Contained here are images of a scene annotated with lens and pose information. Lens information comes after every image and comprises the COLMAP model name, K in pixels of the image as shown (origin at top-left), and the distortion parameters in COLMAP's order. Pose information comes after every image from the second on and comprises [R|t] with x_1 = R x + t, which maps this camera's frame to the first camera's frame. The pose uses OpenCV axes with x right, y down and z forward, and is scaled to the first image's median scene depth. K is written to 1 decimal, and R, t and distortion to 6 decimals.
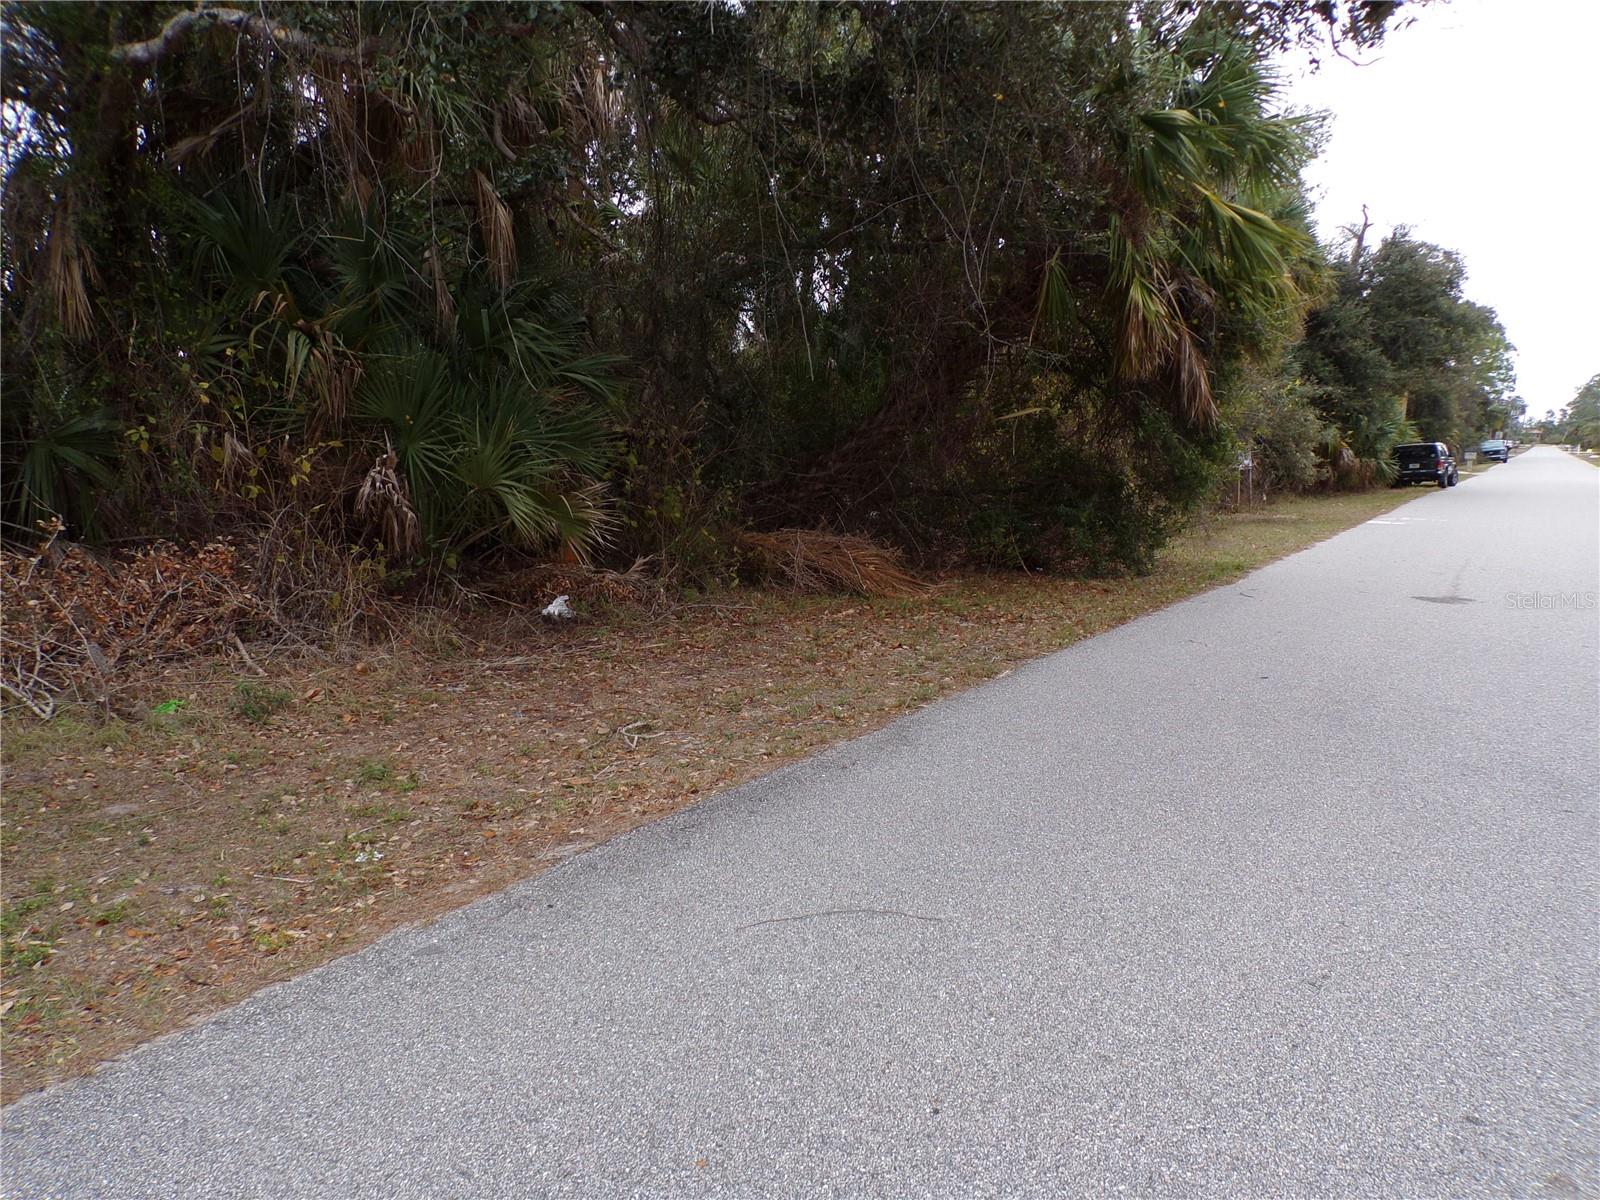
lens RADIAL K [[1091.4, 0, 807.5], [0, 1091.4, 640.2], [0, 0, 1]] dist [0.001664, 0.021594]
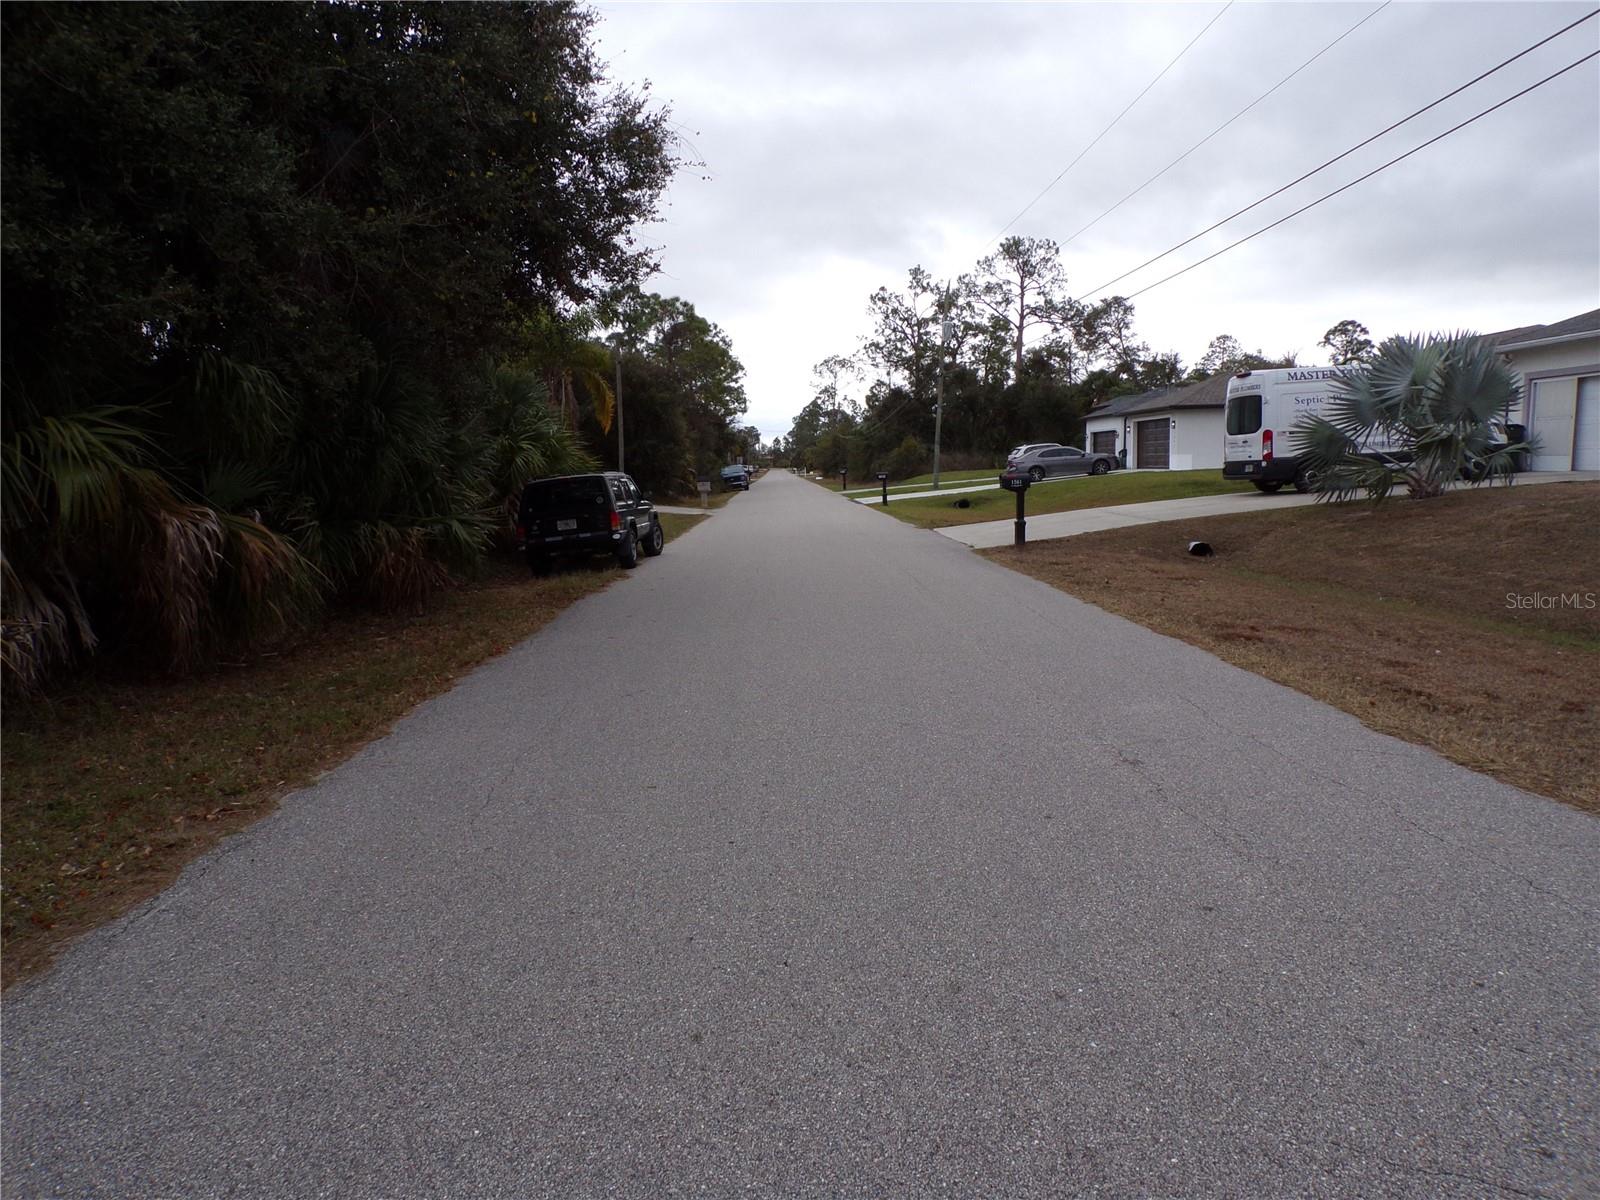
lens RADIAL K [[1091.4, 0, 807.5], [0, 1091.4, 640.2], [0, 0, 1]] dist [0.001664, 0.021594]
pose [[0.817775, -0.119329, 0.563032, 0.221595], [0.136285, 0.990597, 0.012000, -0.061081], [-0.559170, 0.066920, 0.826348, 0.337534]]
